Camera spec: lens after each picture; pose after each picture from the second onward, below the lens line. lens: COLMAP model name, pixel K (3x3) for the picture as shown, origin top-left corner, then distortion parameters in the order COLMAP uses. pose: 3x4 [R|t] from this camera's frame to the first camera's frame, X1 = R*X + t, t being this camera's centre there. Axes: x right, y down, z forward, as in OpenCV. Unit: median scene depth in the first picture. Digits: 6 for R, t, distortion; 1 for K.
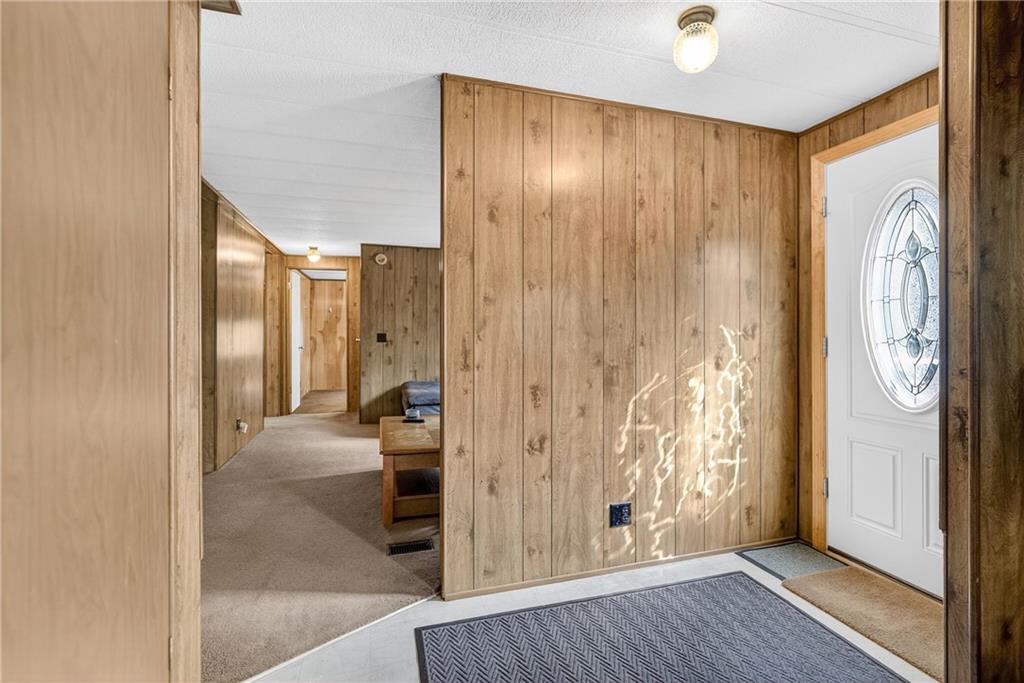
lens RADIAL K [[450.3, 0, 513.0], [0, 450.3, 334.5], [0, 0, 1]] dist [-0.001644, 0.000679]
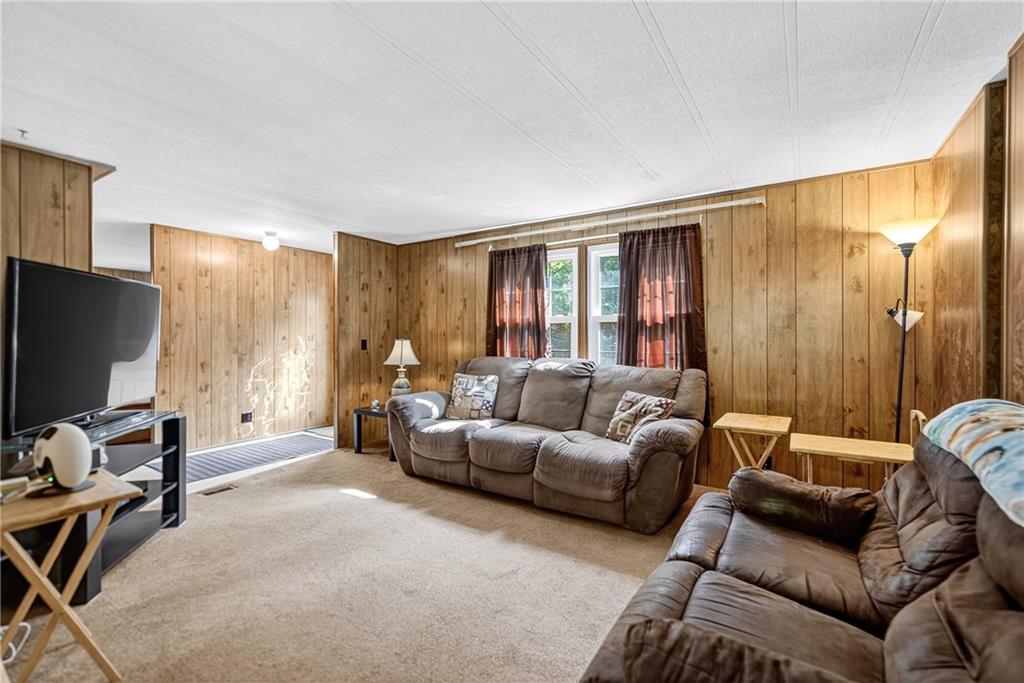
lens RADIAL K [[450.3, 0, 514.5], [0, 450.3, 337.3], [0, 0, 1]] dist [-0.001644, 0.000679]
pose [[0.761631, -0.003462, 0.648001, -0.216329], [-0.001287, 0.999976, 0.006855, -0.031024], [-0.648009, -0.006055, 0.761608, -1.690339]]
